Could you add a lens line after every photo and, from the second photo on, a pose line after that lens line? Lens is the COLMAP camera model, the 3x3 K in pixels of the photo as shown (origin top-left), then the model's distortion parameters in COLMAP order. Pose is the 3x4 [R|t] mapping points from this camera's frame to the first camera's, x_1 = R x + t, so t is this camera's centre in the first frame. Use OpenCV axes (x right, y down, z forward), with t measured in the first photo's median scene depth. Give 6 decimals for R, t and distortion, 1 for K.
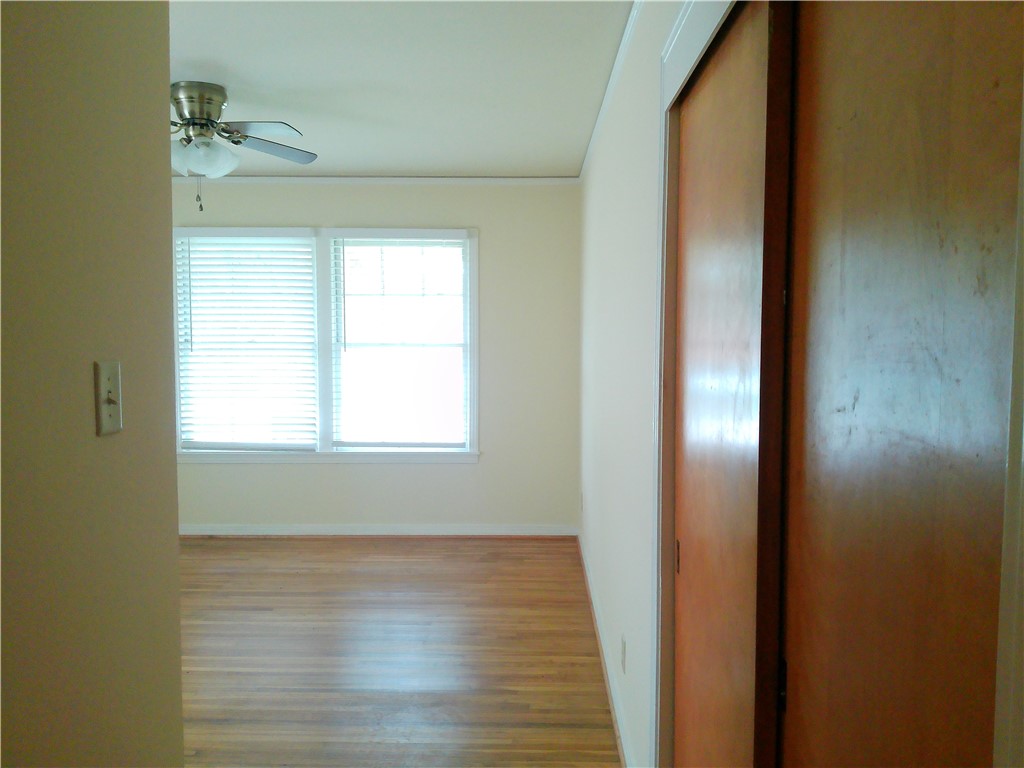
lens RADIAL K [[830.5, 0, 520.0], [0, 830.5, 384.1], [0, 0, 1]] dist [0.116414, -0.263152]
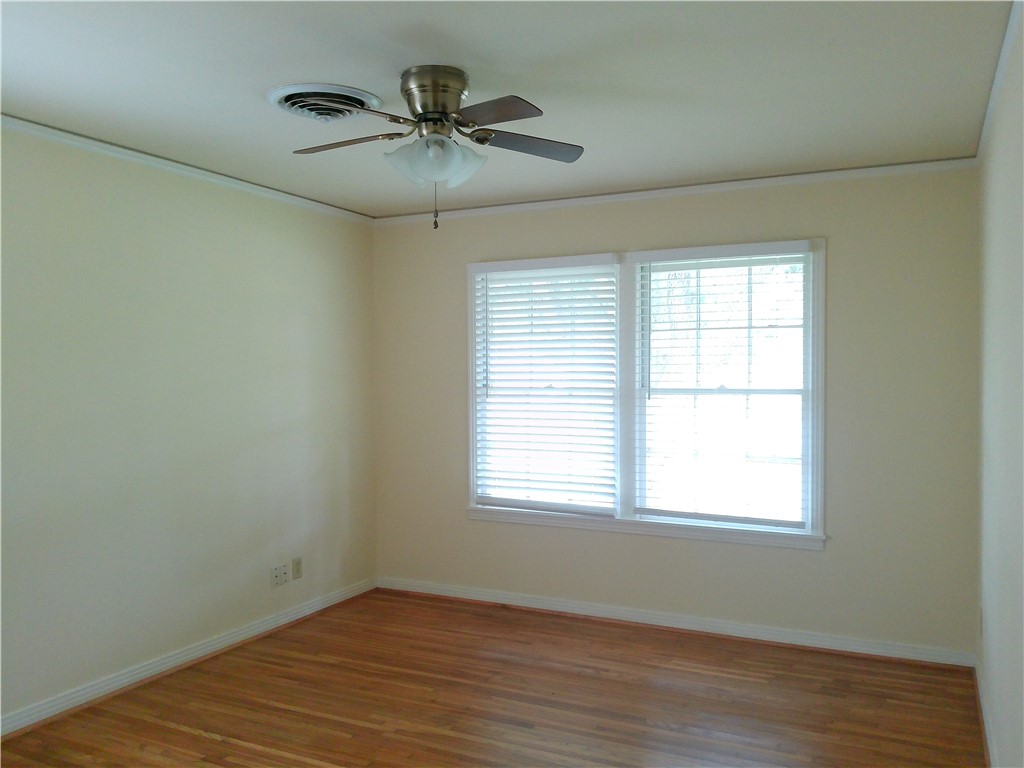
lens RADIAL K [[856.3, 0, 509.3], [0, 856.3, 392.1], [0, 0, 1]] dist [0.122175, -0.206585]
pose [[0.908919, 0.004801, -0.416945, 0.018902], [-0.021771, 0.999116, -0.035955, -0.013342], [0.416403, 0.041758, 0.908220, 0.183476]]
